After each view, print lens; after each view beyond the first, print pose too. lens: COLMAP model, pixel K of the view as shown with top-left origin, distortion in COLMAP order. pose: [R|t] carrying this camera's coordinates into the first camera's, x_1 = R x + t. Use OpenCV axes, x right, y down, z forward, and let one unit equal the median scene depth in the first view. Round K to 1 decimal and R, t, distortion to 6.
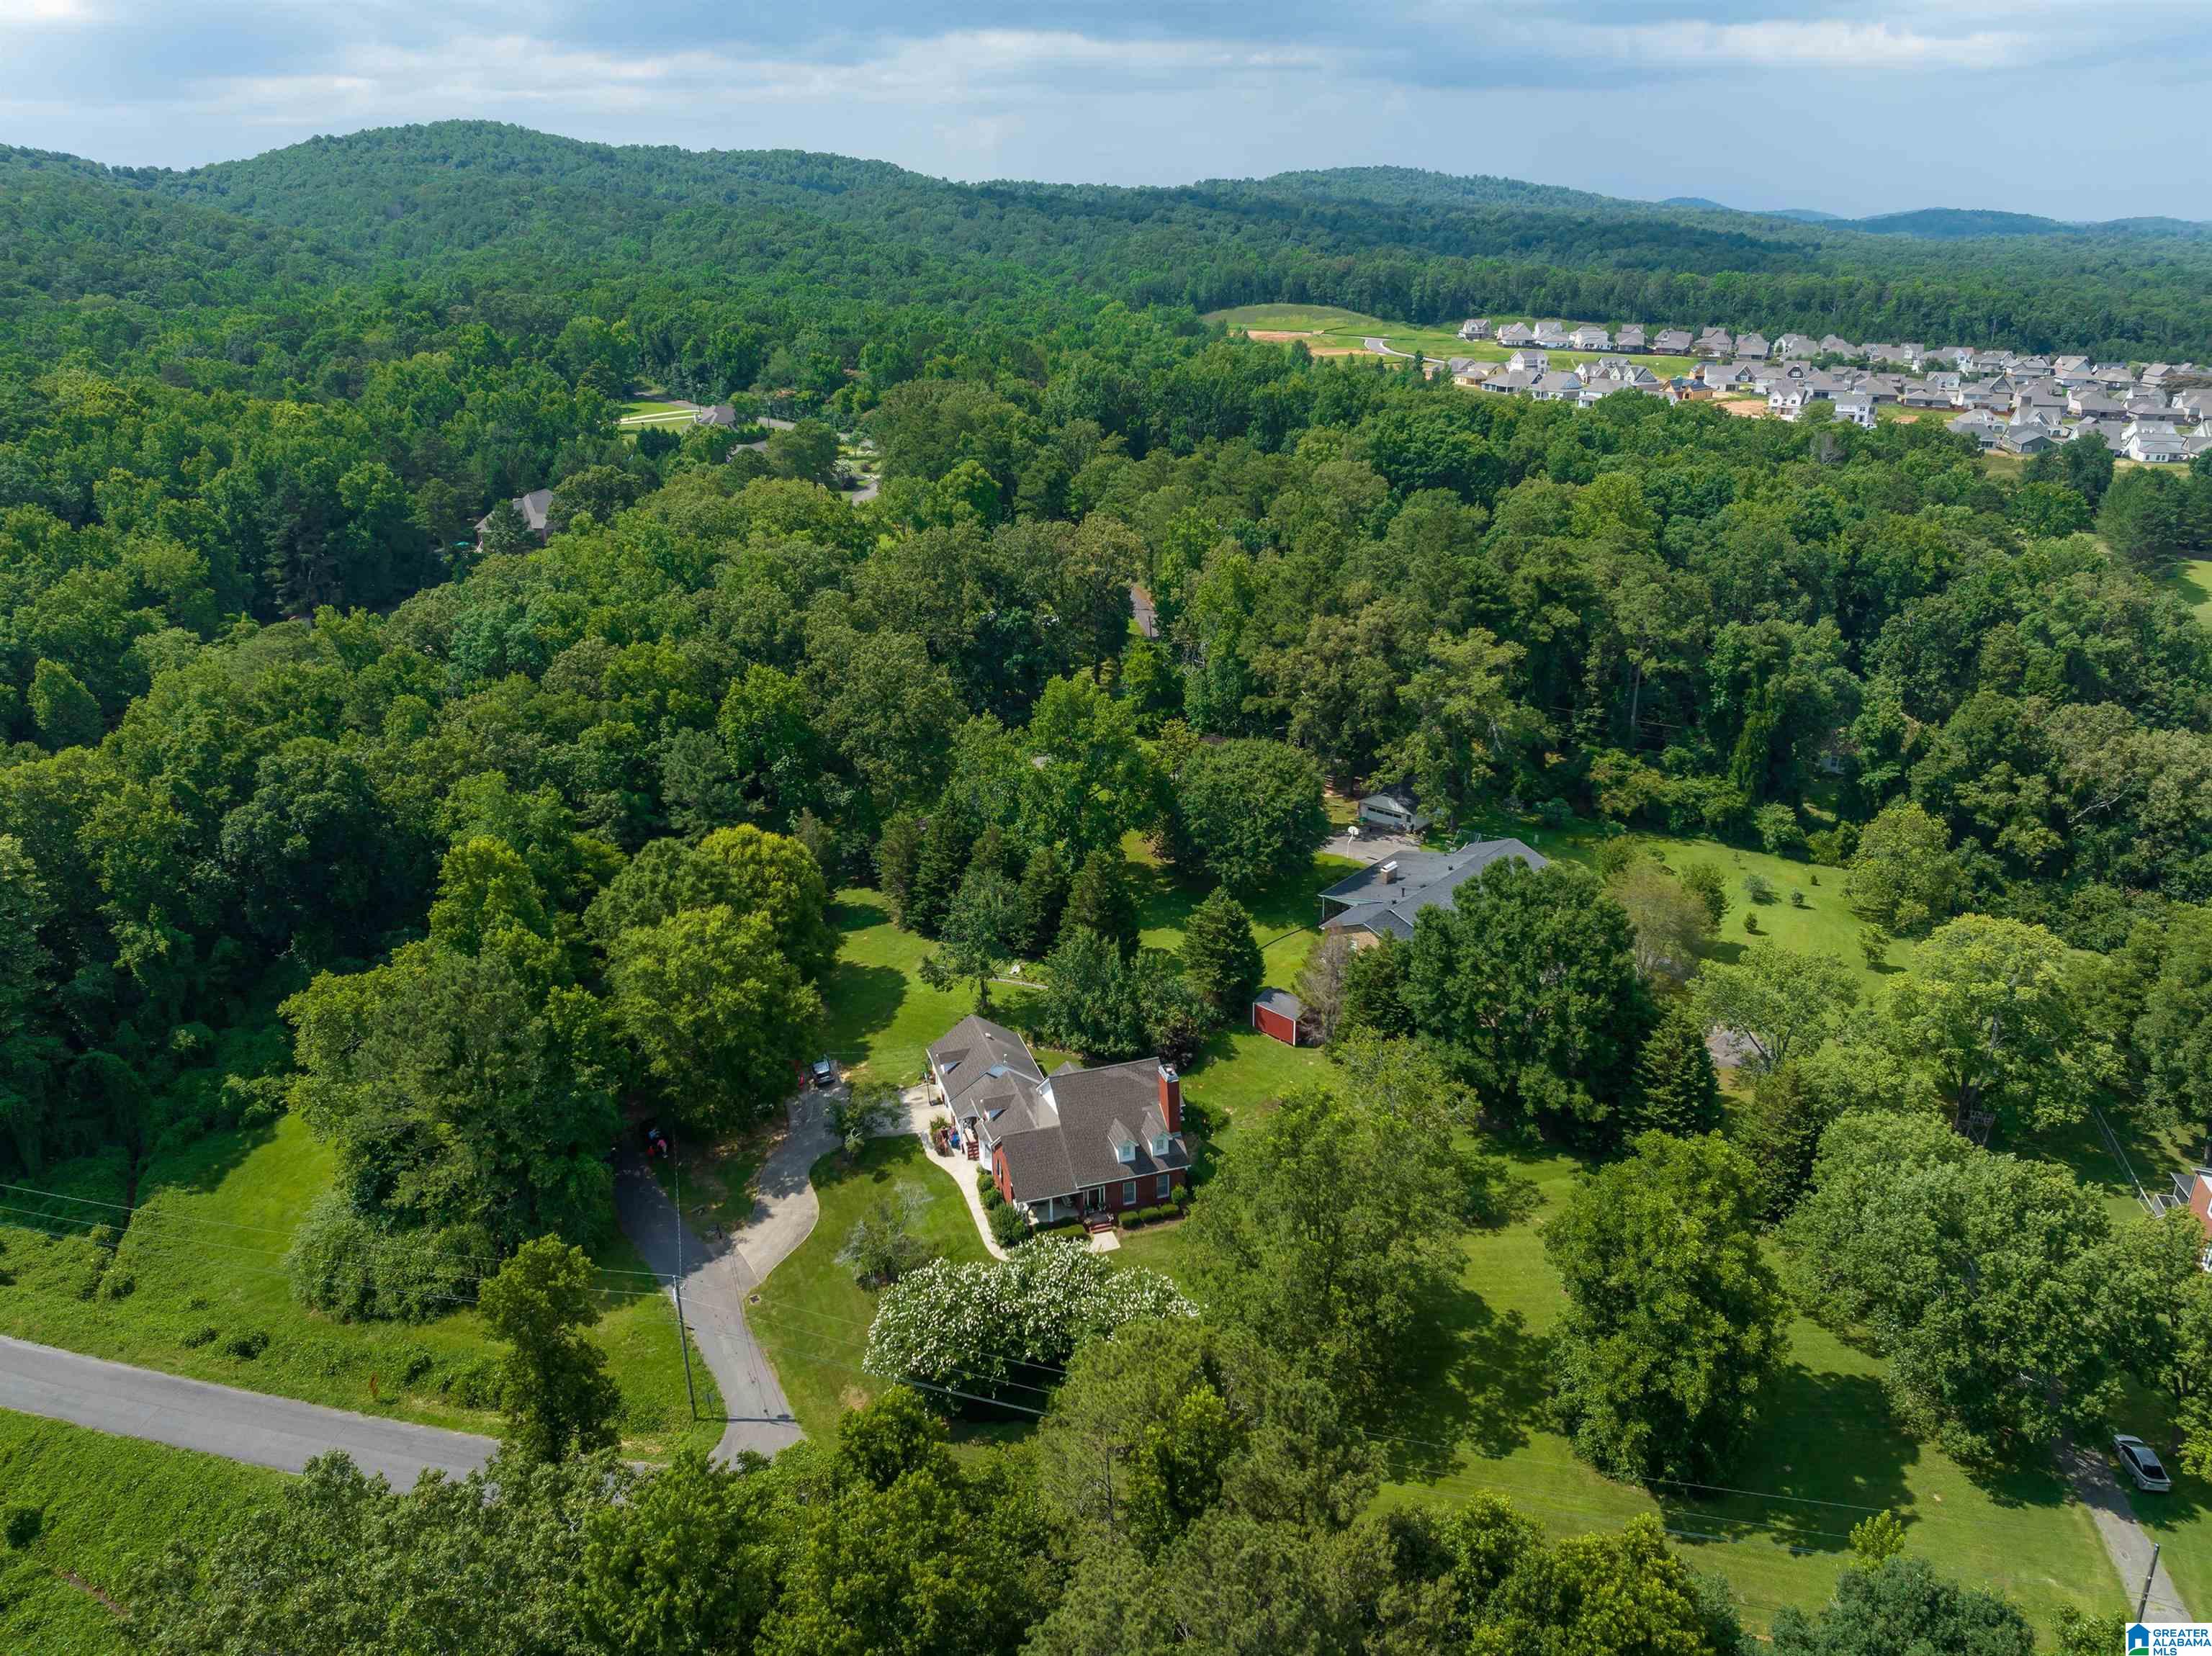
lens RADIAL K [[1598.3, 0, 1115.3], [0, 1598.3, 795.7], [0, 0, 1]] dist [-0.043505, 0.030269]
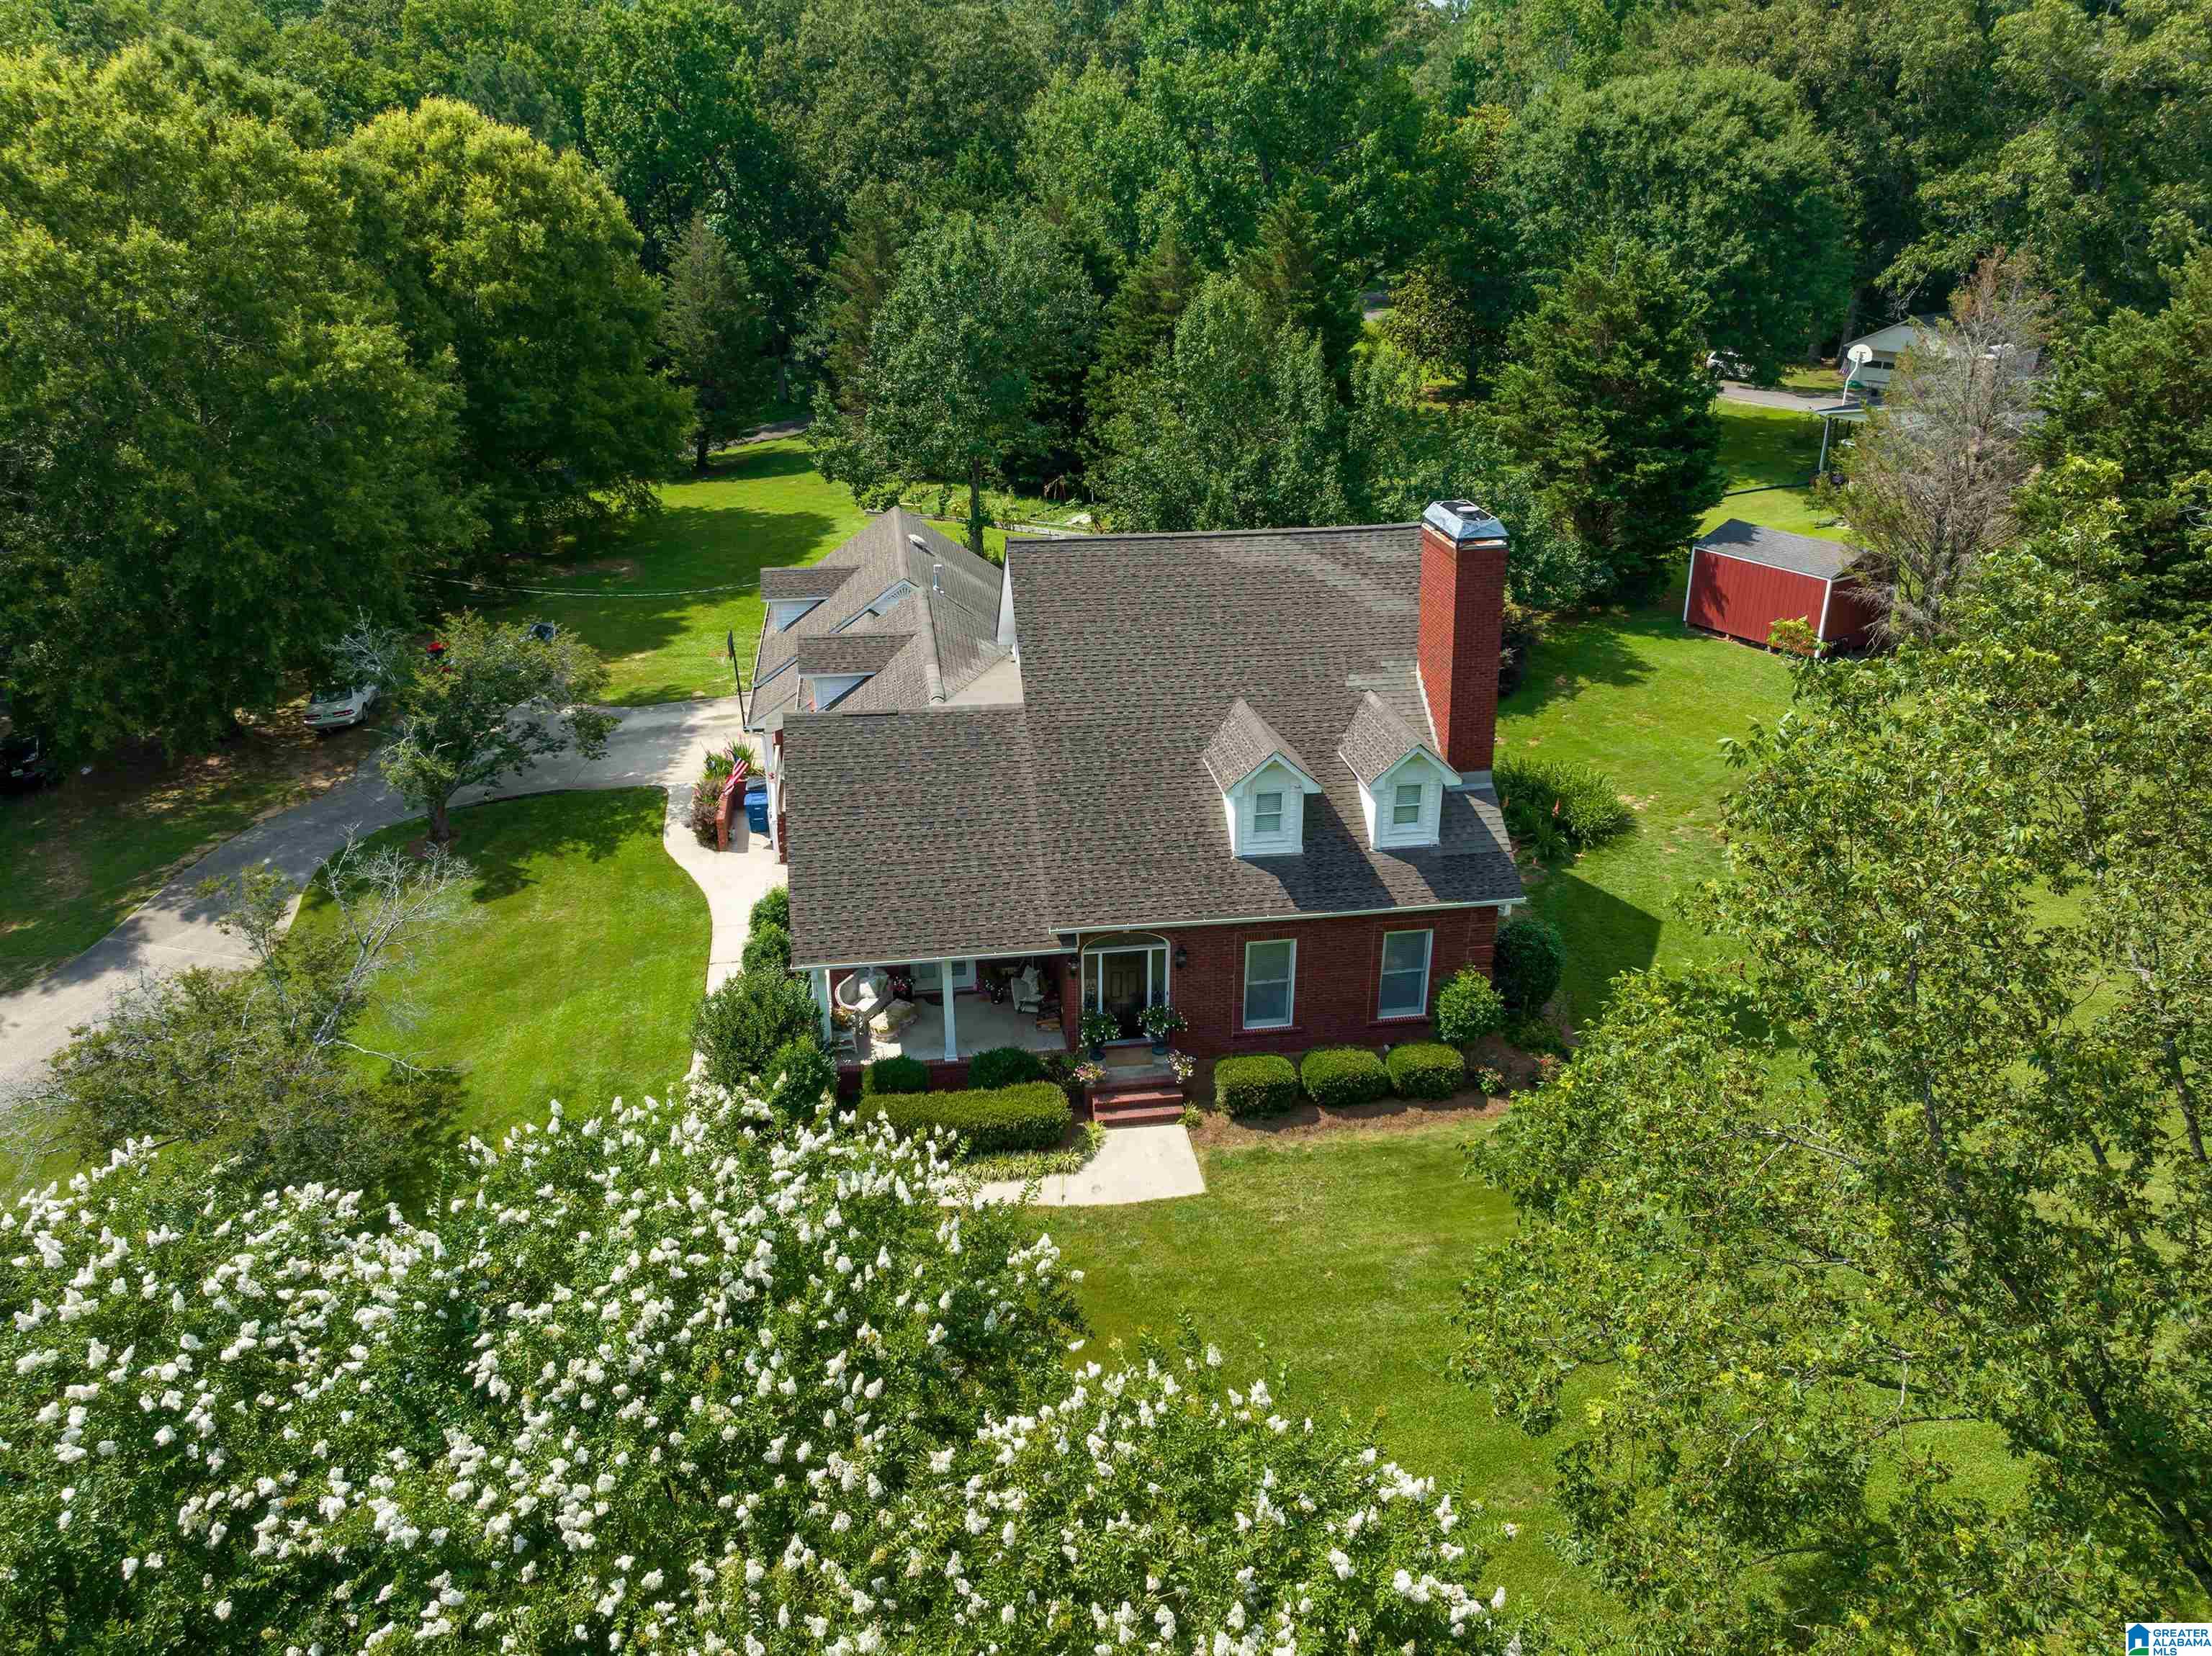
lens RADIAL K [[1598.3, 0, 1115.3], [0, 1598.3, 795.7], [0, 0, 1]] dist [-0.043505, 0.030269]
pose [[0.985785, 0.075476, -0.150107, 0.020489], [-0.069065, 0.996482, 0.047479, 0.209586], [0.153162, -0.036437, 0.987529, 0.749215]]
